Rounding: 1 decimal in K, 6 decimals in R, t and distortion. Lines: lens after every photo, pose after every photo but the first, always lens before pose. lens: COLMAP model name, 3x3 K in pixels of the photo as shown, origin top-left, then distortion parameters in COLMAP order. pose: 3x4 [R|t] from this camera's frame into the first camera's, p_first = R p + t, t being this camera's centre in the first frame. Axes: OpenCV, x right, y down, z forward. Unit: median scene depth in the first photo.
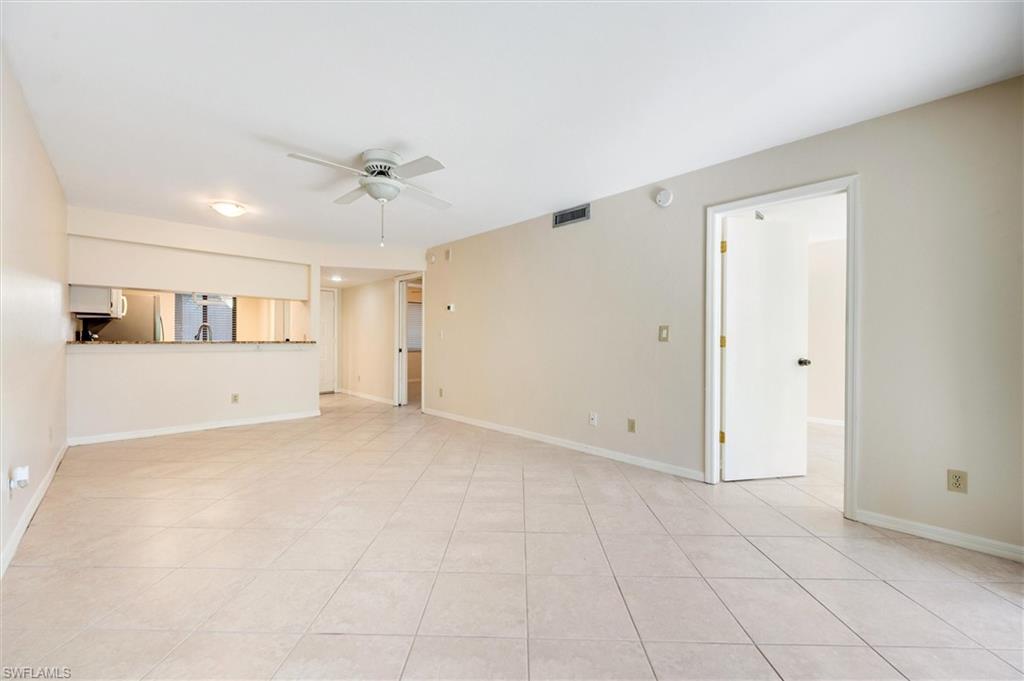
lens RADIAL K [[399.4, 0, 519.9], [0, 399.4, 338.9], [0, 0, 1]] dist [0.000687, 0.000328]
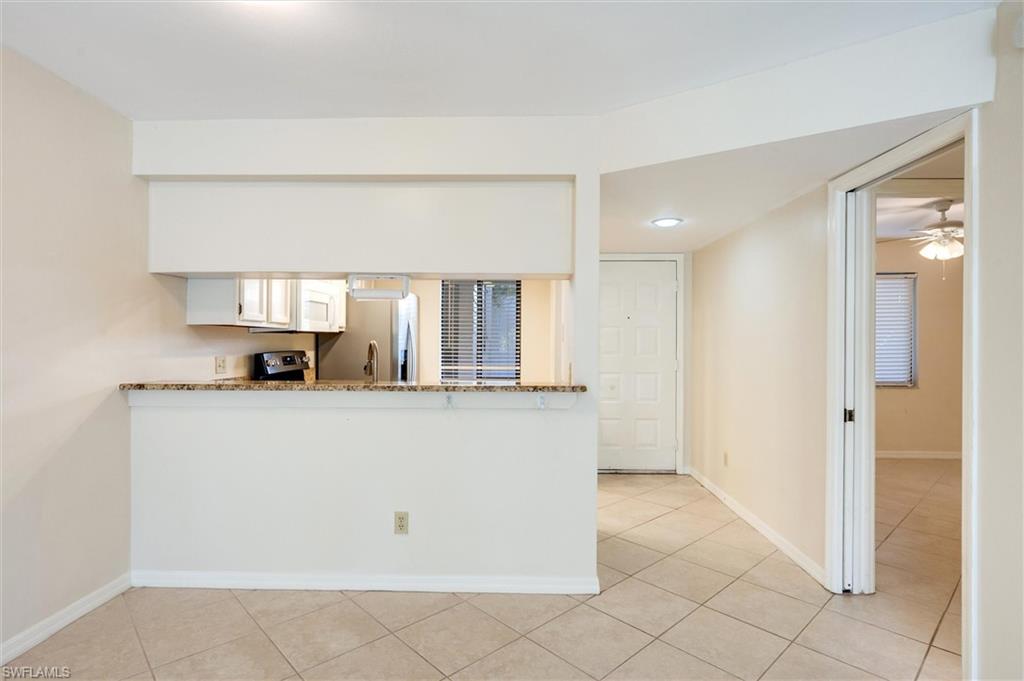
lens RADIAL K [[507.7, 0, 507.6], [0, 507.7, 339.4], [0, 0, 1]] dist [0.000136, -0.000475]
pose [[0.673470, -0.000489, -0.739214, -0.204345], [-0.000423, 0.999999, -0.001048, -0.031891], [0.739214, 0.001018, 0.673469, 0.590305]]
